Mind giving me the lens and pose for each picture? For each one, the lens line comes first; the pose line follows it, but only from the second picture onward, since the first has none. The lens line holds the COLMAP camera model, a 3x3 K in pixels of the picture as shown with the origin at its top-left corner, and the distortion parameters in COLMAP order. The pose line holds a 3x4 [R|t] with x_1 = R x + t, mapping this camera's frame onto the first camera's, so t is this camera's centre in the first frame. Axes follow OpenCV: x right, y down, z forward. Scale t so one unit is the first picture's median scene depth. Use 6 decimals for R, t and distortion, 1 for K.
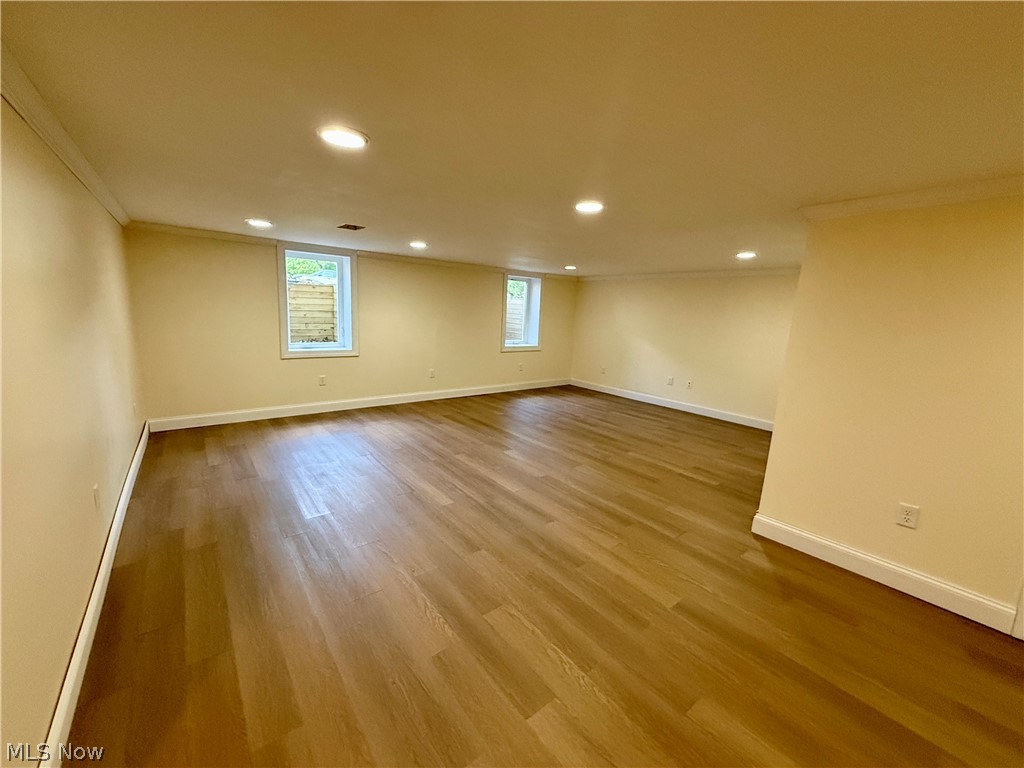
lens RADIAL K [[407.3, 0, 510.9], [0, 407.3, 383.6], [0, 0, 1]] dist [-0.001458, 0.000295]
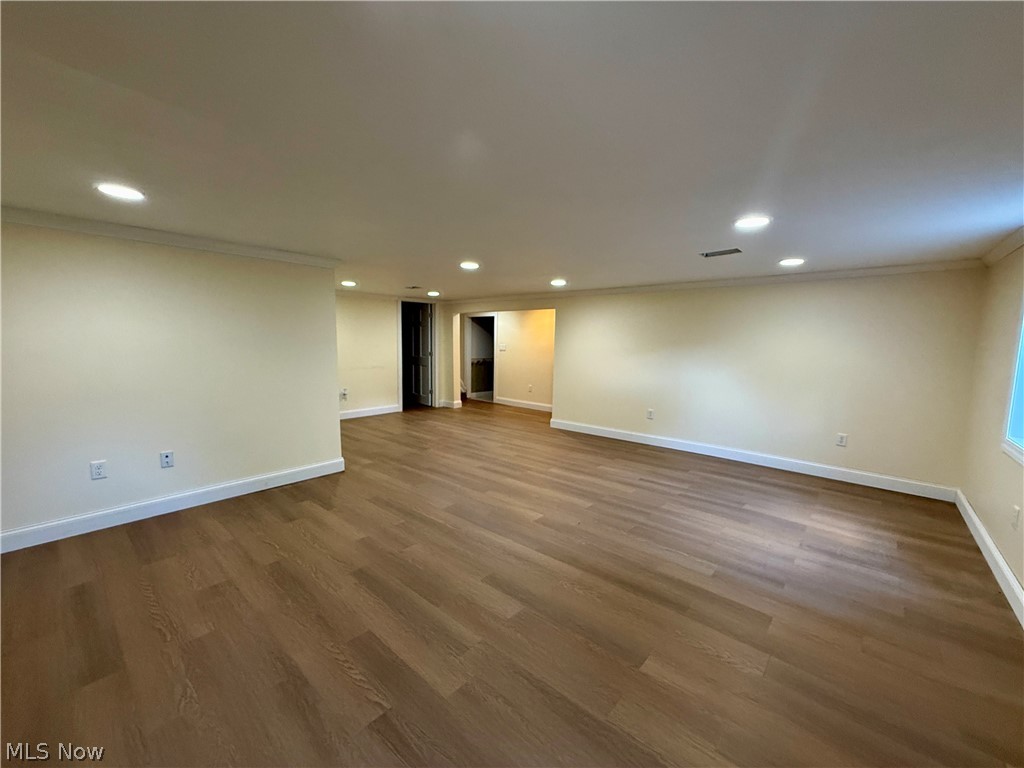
lens RADIAL K [[407.3, 0, 510.9], [0, 407.3, 383.6], [0, 0, 1]] dist [-0.001458, 0.000295]
pose [[-0.981048, -0.041089, -0.189358, 0.187278], [-0.092895, 0.957364, 0.273543, -0.261513], [0.170044, 0.285949, -0.943037, 1.561810]]
